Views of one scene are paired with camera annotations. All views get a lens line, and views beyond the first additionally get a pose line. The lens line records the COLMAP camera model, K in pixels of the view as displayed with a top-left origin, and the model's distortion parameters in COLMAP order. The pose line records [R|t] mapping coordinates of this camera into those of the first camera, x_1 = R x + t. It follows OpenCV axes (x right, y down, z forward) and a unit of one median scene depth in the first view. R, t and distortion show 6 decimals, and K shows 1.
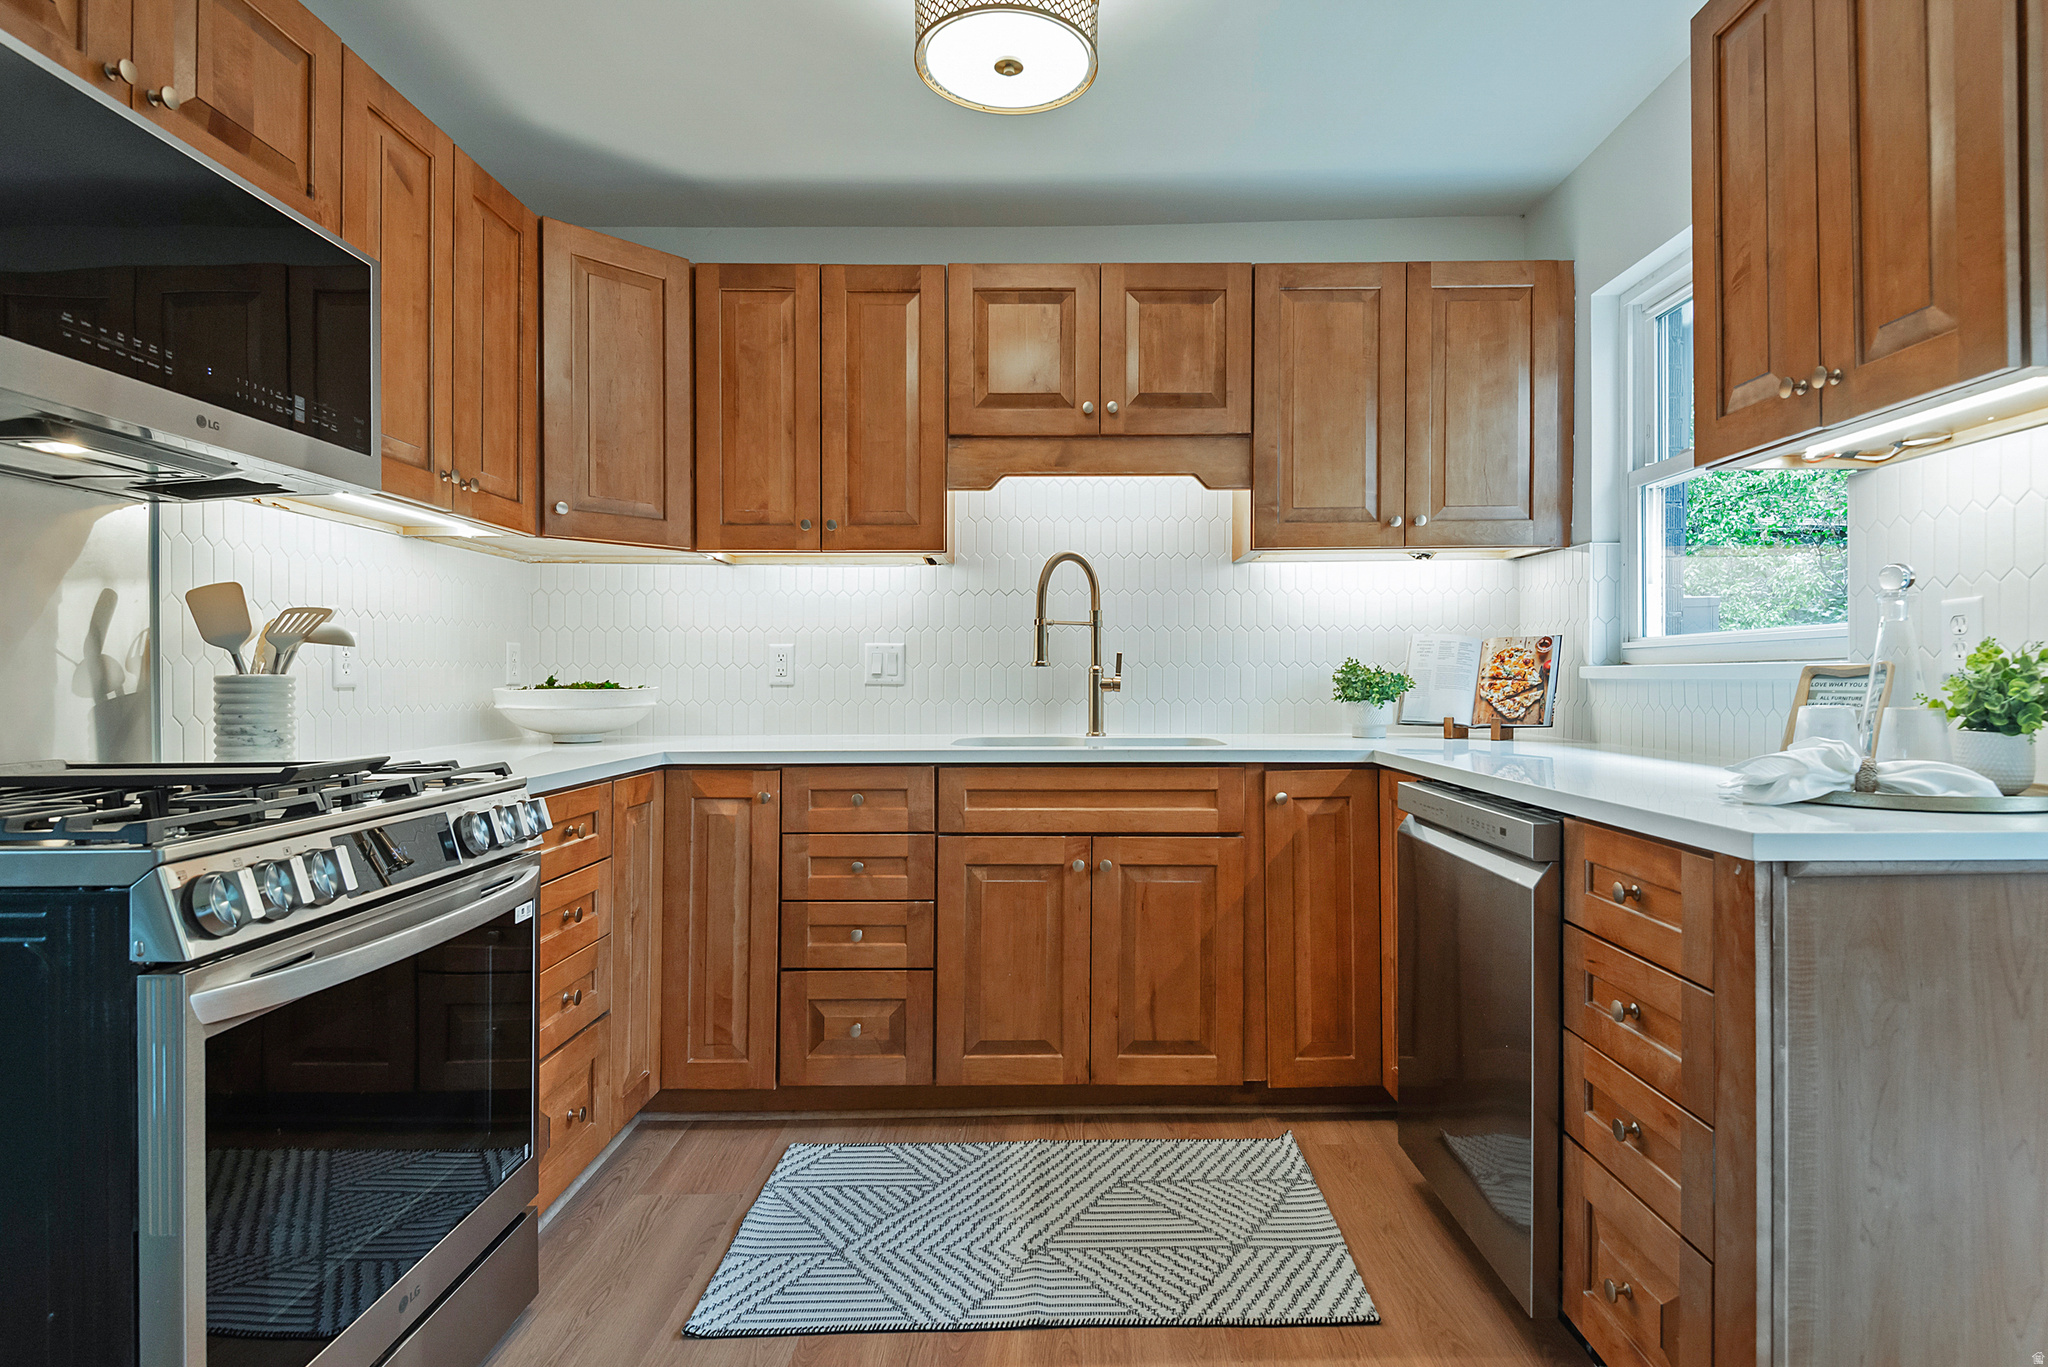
lens RADIAL K [[1143.0, 0, 979.5], [0, 1143.0, 670.9], [0, 0, 1]] dist [0.039020, -0.037879]
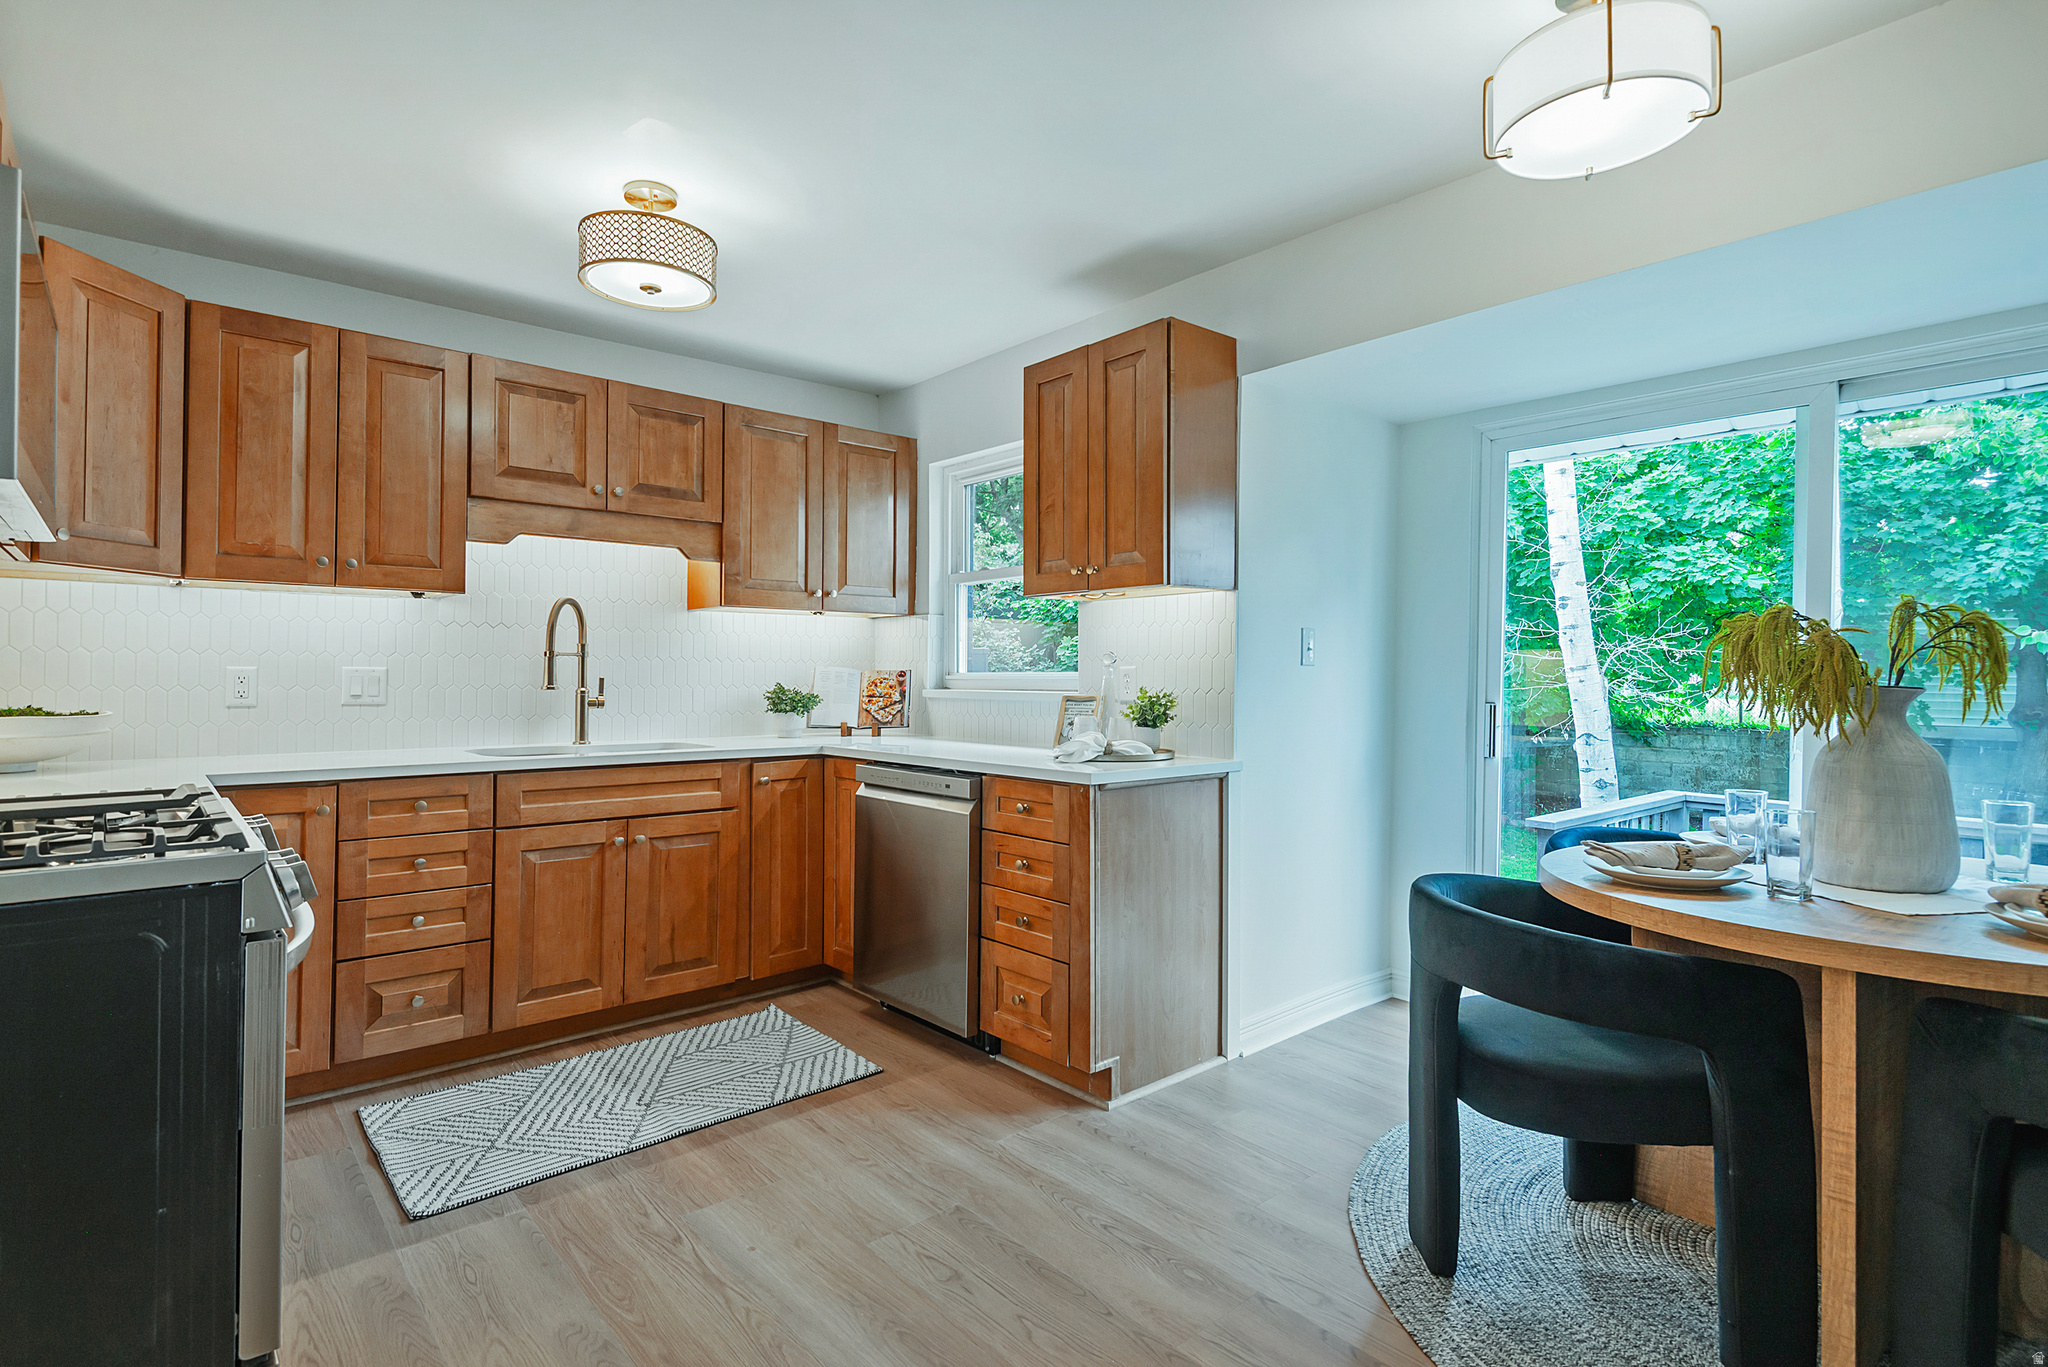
lens RADIAL K [[992.8, 0, 1014.2], [0, 992.8, 677.1], [0, 0, 1]] dist [0.025098, -0.023033]
pose [[0.776935, 0.003417, 0.629571, -0.278927], [-0.002906, 0.999994, -0.001842, -0.020327], [-0.629574, -0.000398, 0.776941, -0.186486]]
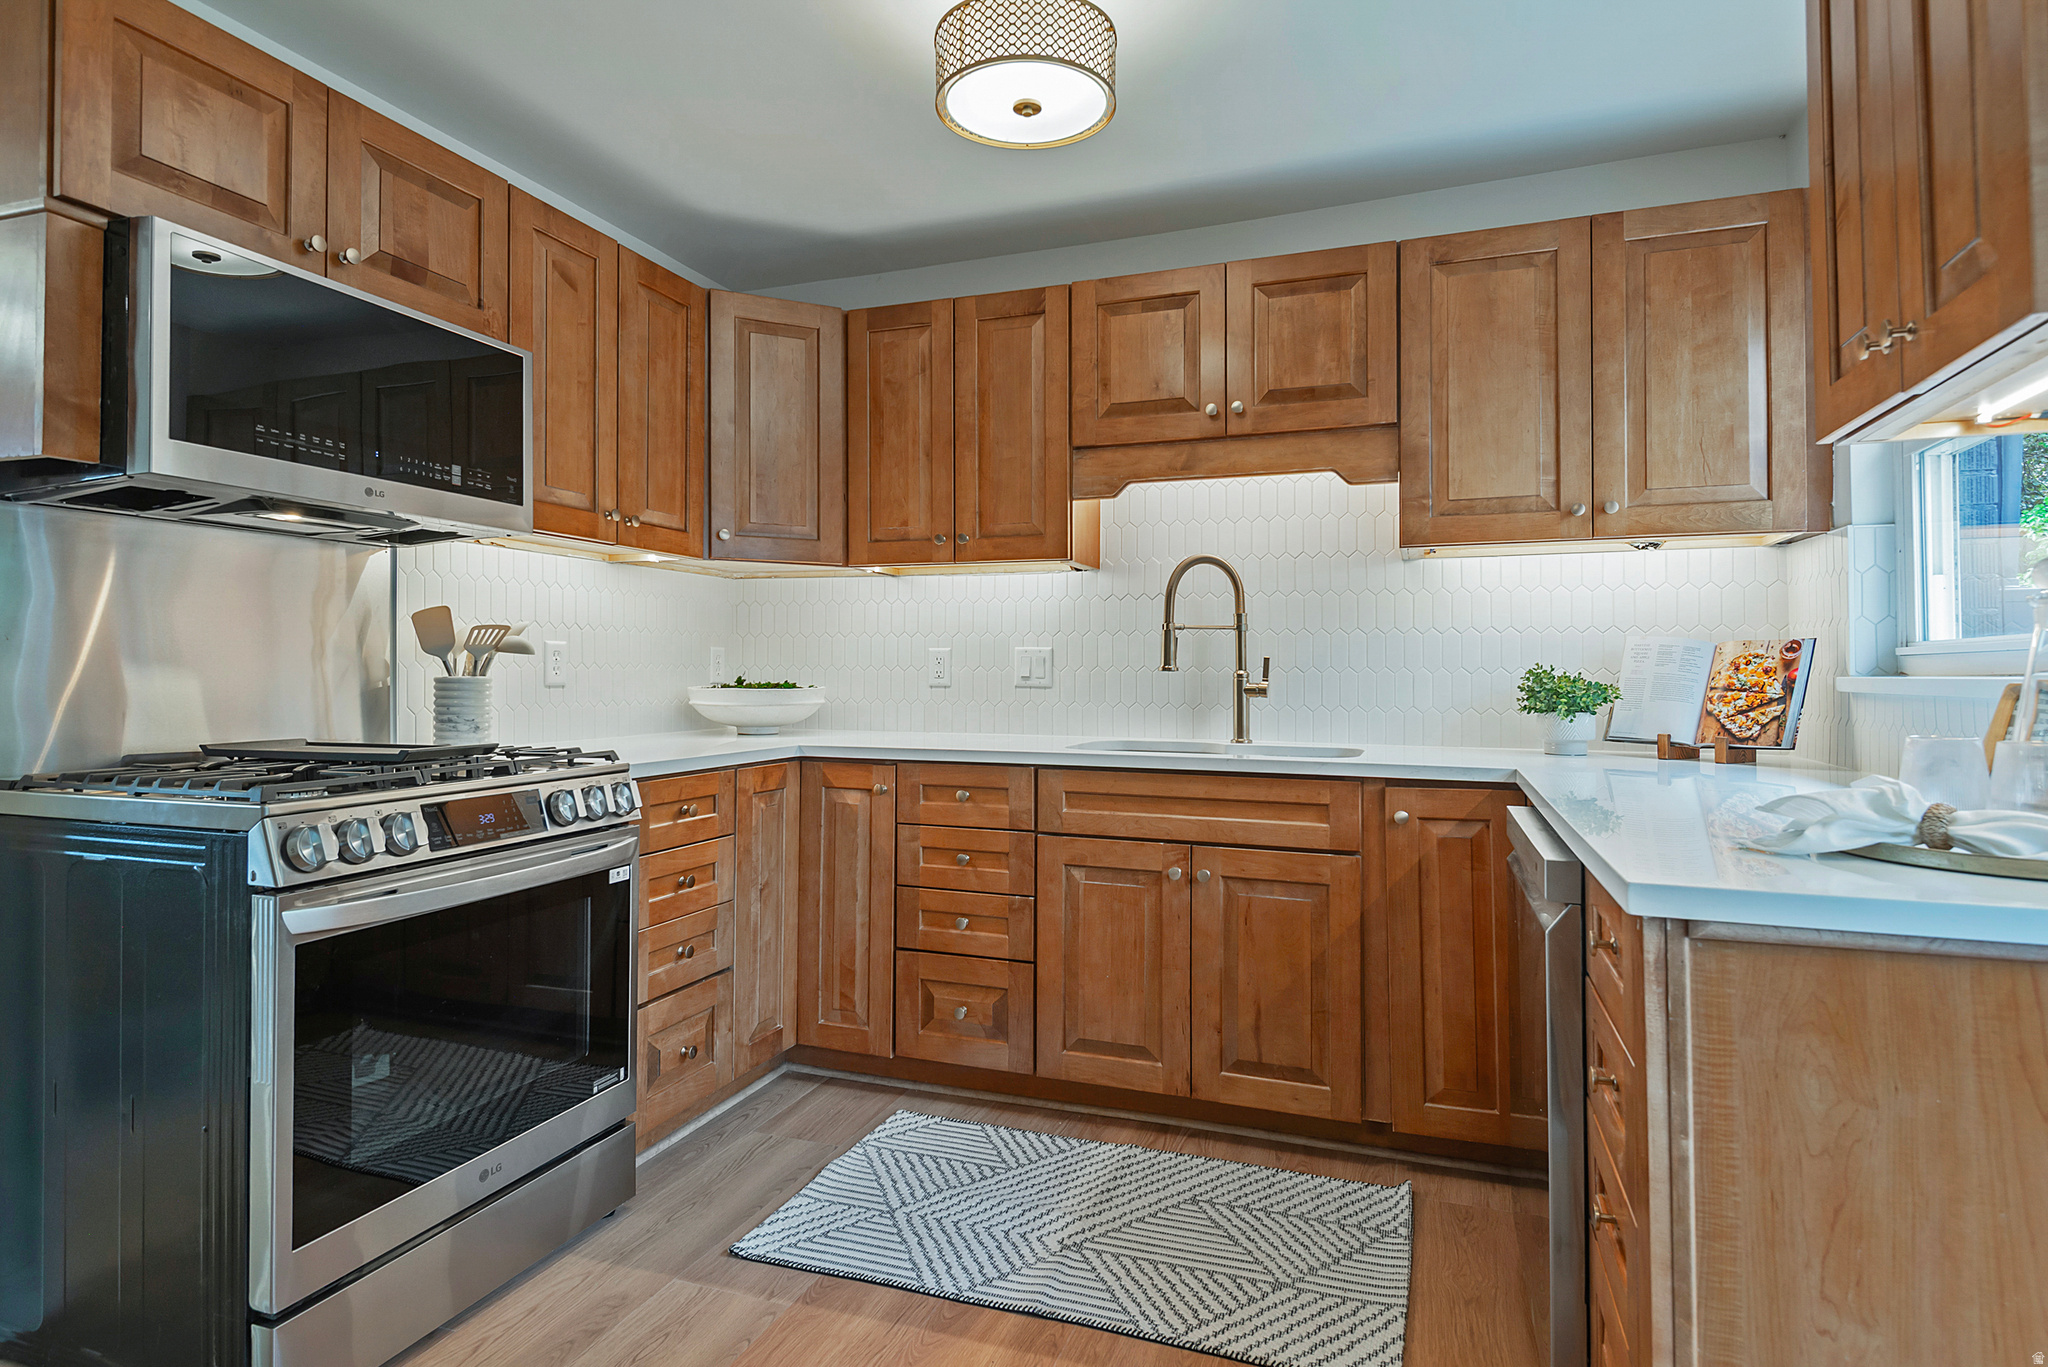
lens RADIAL K [[1096.3, 0, 825.8], [0, 1096.3, 650.6], [0, 0, 1]] dist [0.035822, -0.018591]
pose [[0.929310, -0.000570, -0.369299, 0.153388], [-0.005523, 0.999865, -0.015443, -0.006521], [0.369258, 0.016391, 0.929182, -0.001722]]
